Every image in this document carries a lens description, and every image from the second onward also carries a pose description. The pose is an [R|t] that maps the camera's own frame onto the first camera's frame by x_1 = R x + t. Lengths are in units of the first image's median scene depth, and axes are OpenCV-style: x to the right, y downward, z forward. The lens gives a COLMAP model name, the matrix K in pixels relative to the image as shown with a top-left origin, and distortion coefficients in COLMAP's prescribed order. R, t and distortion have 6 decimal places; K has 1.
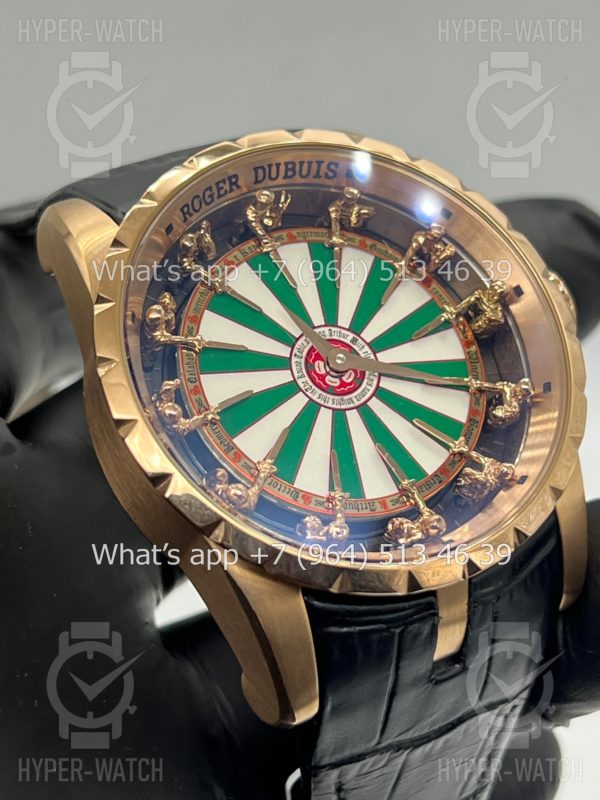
lens RADIAL K [[1960.4, 0, 297.5], [0, 1960.4, 392.5], [0, 0, 1]] dist [0.279445, 0.000000]
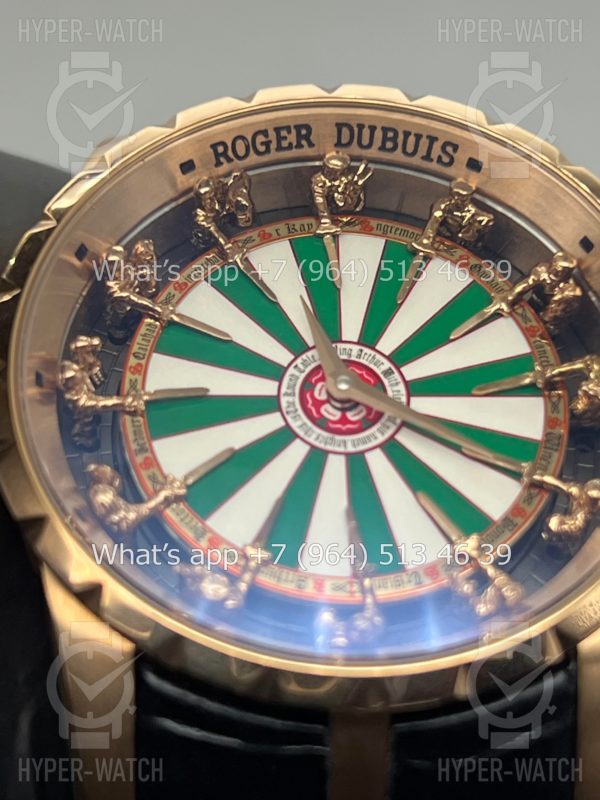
lens RADIAL K [[1960.4, 0, 300.0], [0, 1960.4, 408.4], [0, 0, 1]] dist [0.279445, 0.000000]
pose [[0.877115, 0.228414, -0.422489, 0.311474], [-0.286132, 0.955035, -0.077700, 0.051864], [0.385744, 0.189040, 0.903031, 0.346354]]
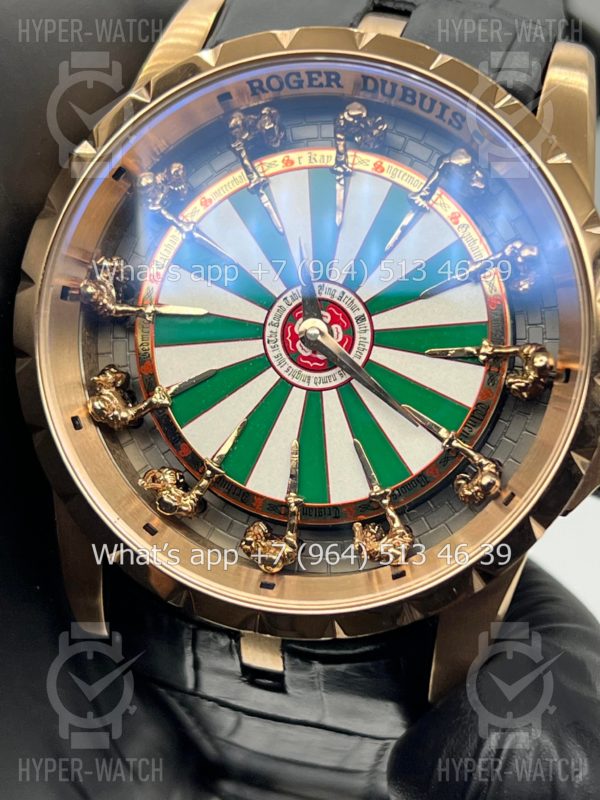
lens RADIAL K [[1960.4, 0, 292.4], [0, 1960.4, 402.7], [0, 0, 1]] dist [0.279445, 0.000000]
pose [[0.700403, 0.572898, -0.425704, 0.391588], [-0.384862, 0.805437, 0.450724, -0.369613], [0.601097, -0.151851, 0.784617, 0.323468]]
